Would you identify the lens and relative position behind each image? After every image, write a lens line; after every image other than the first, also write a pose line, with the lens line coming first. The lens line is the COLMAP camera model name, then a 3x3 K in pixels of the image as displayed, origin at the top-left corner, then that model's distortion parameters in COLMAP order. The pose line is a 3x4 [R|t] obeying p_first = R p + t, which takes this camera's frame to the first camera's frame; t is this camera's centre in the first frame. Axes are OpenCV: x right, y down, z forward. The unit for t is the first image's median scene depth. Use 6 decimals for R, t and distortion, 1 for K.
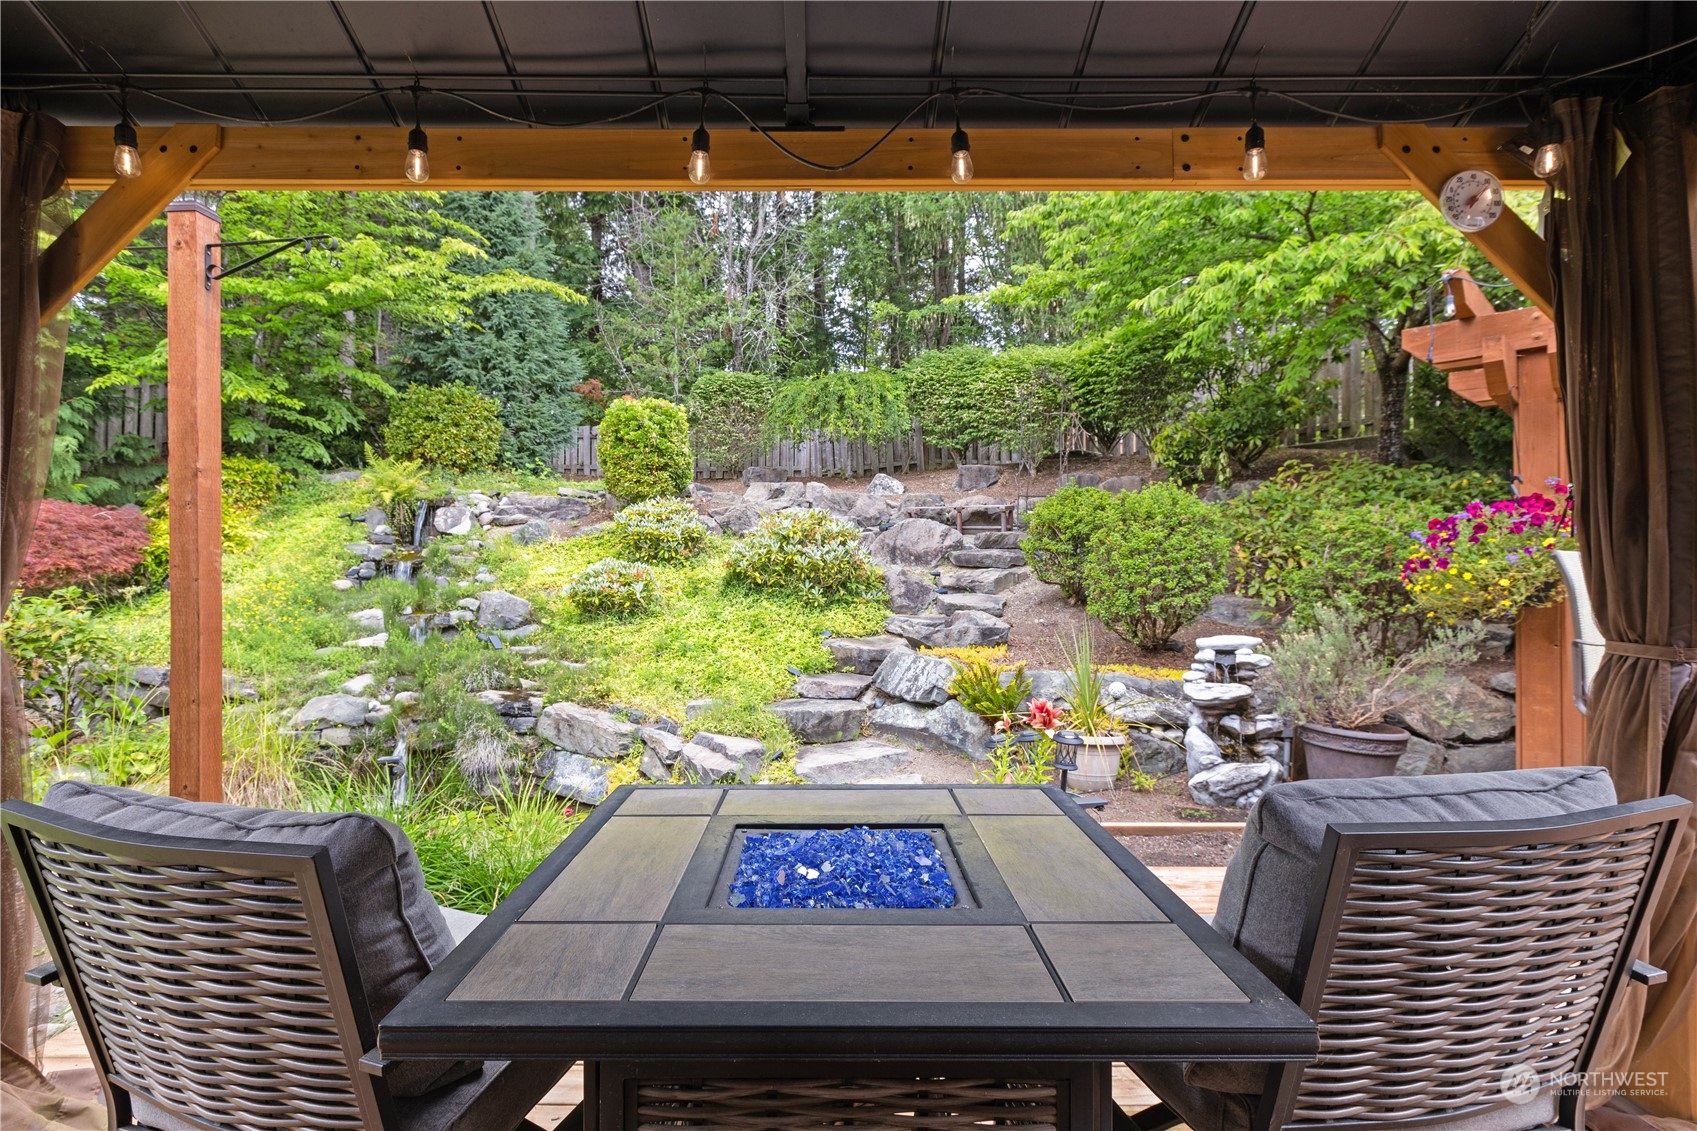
lens RADIAL K [[809.0, 0, 825.4], [0, 809.0, 564.7], [0, 0, 1]] dist [-0.005158, 0.000500]
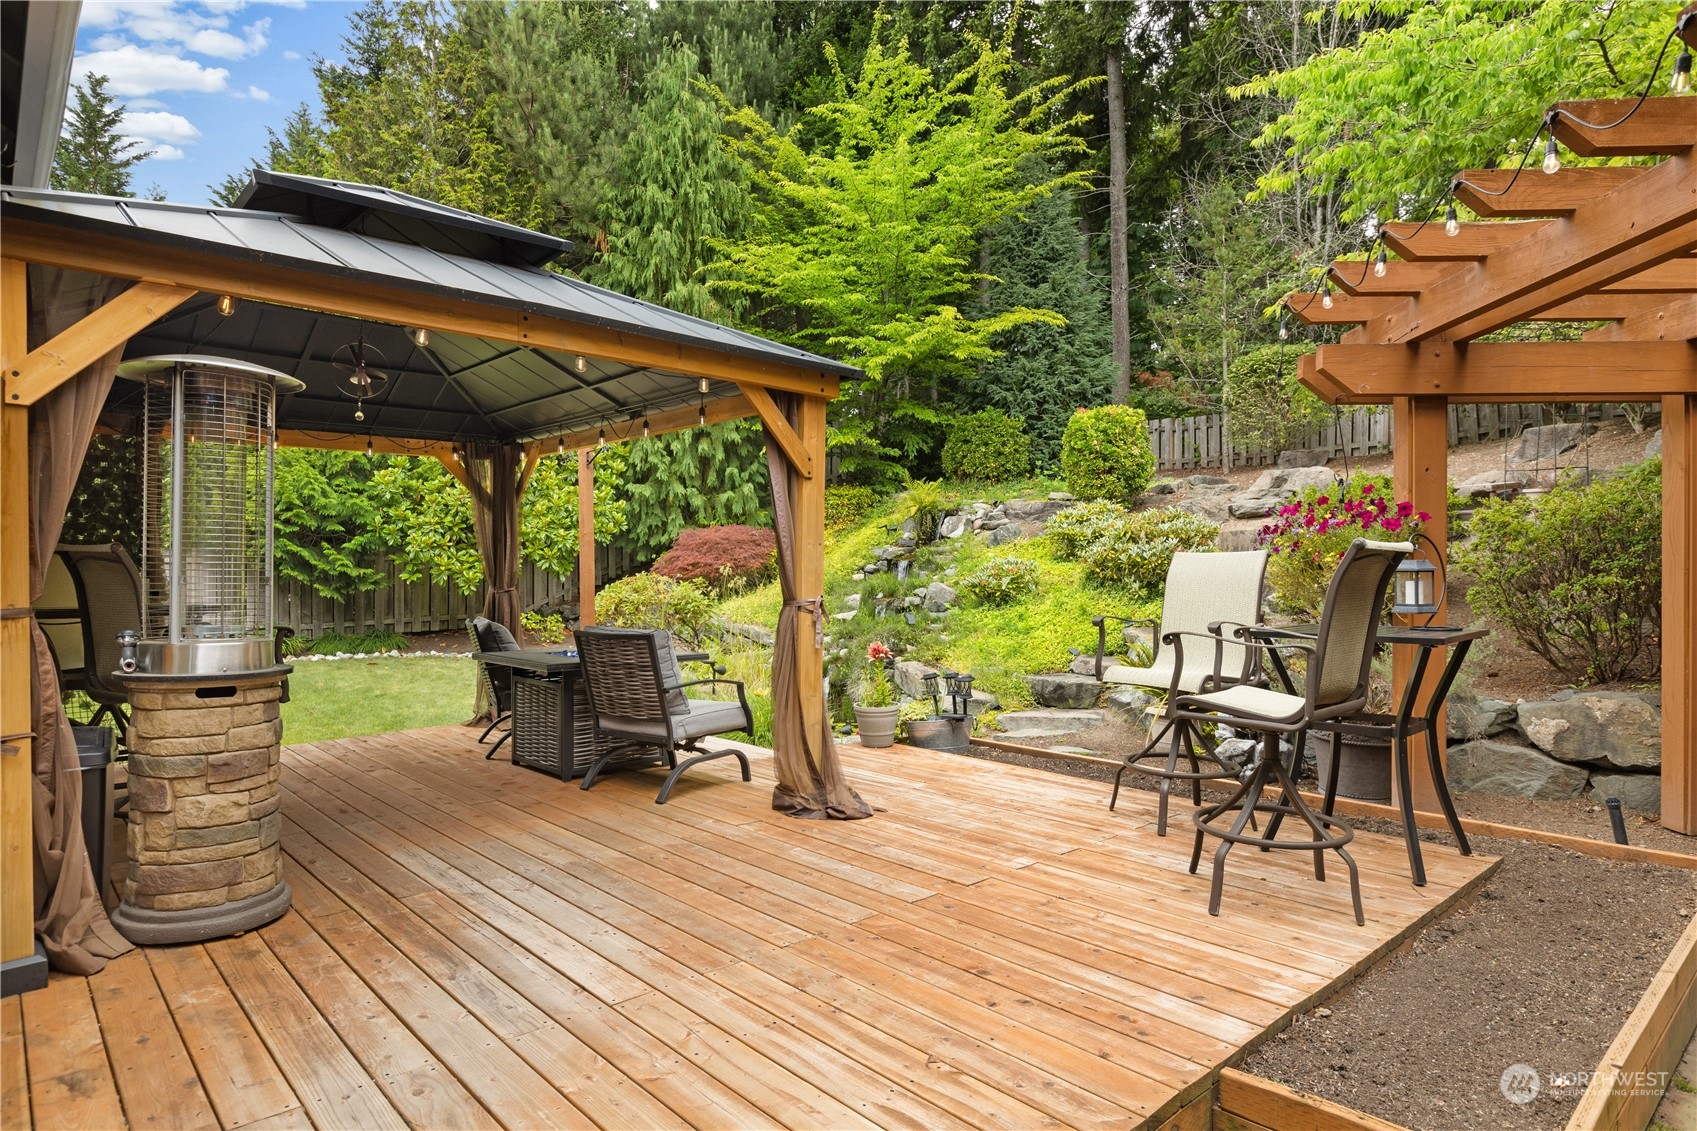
lens RADIAL K [[964.3, 0, 849.6], [0, 964.3, 567.1], [0, 0, 1]] dist [-0.001982, 0.000021]
pose [[0.684252, -0.003033, -0.729239, 0.527855], [0.010307, 0.999932, 0.005512, -0.002283], [0.729173, -0.011288, 0.684237, -0.142902]]
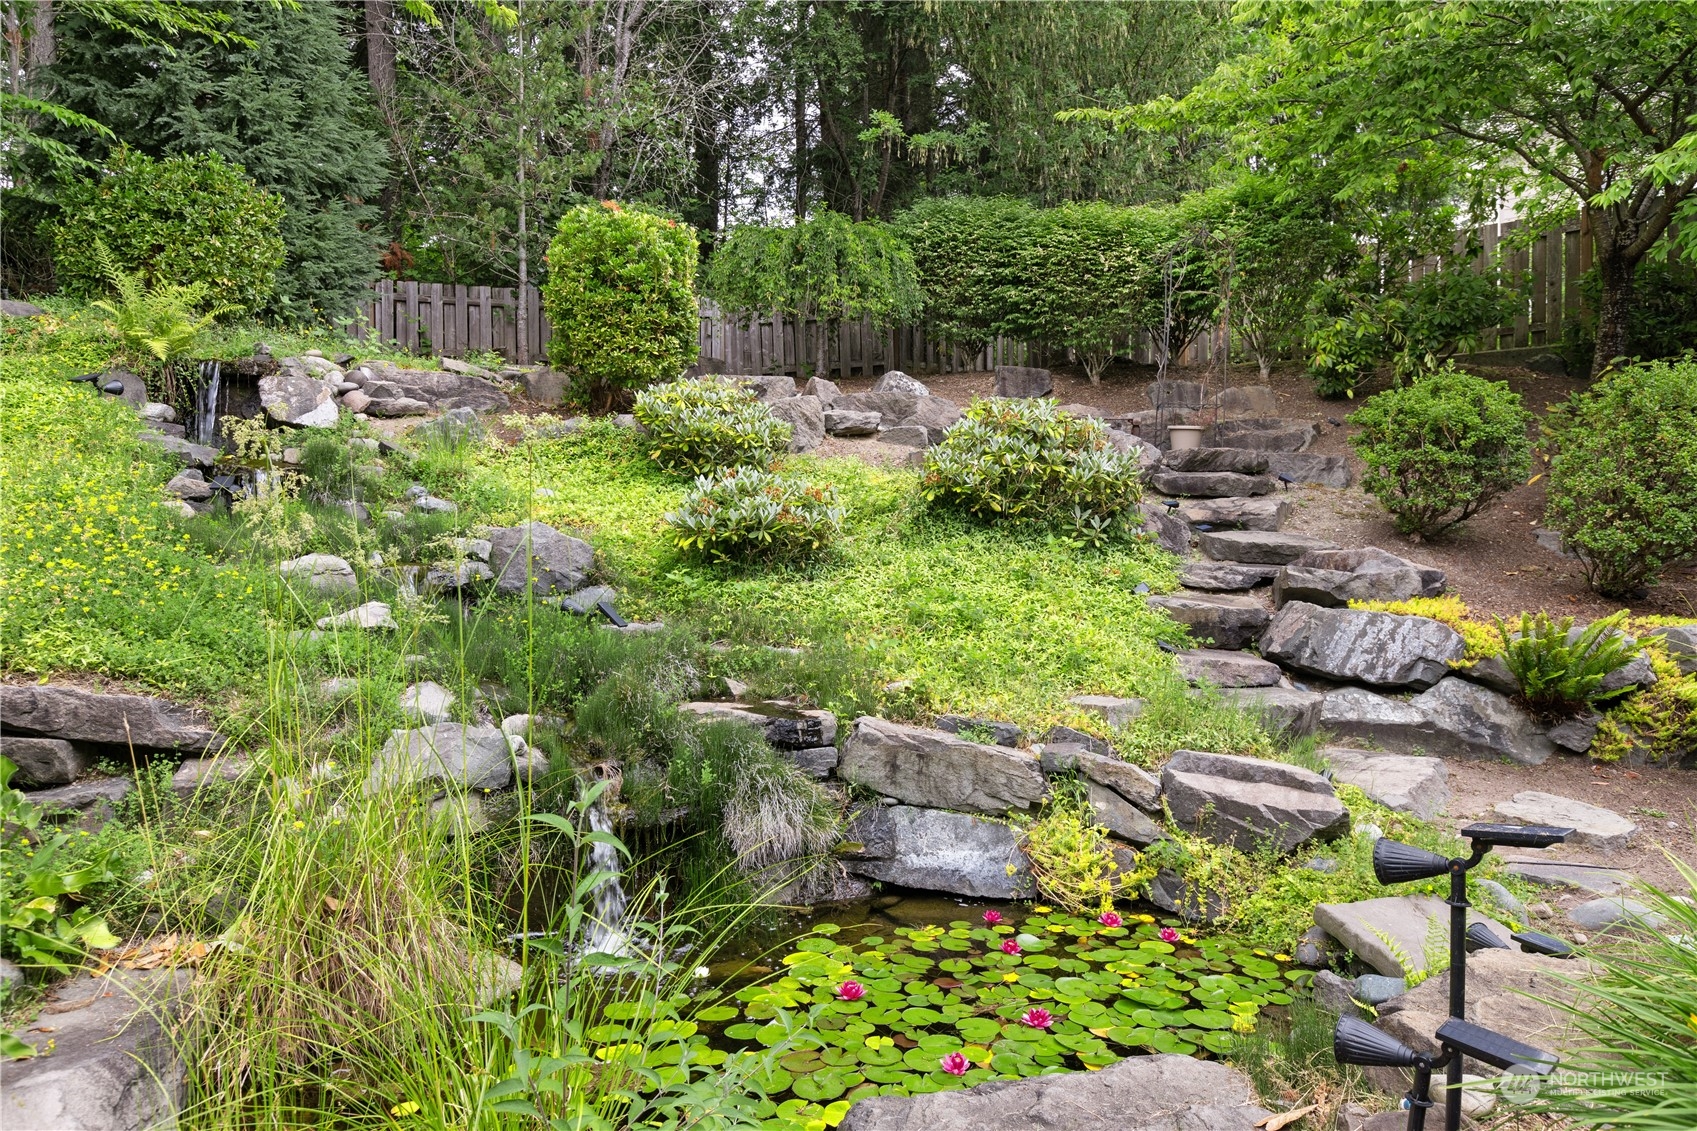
lens RADIAL K [[1079.4, 0, 846.8], [0, 1079.4, 557.3], [0, 0, 1]] dist [0.003245, -0.000508]
pose [[0.940456, -0.005975, 0.339862, -0.369866], [-0.001113, 0.999786, 0.020659, 0.032617], [-0.339913, -0.019807, 0.940248, 0.215326]]
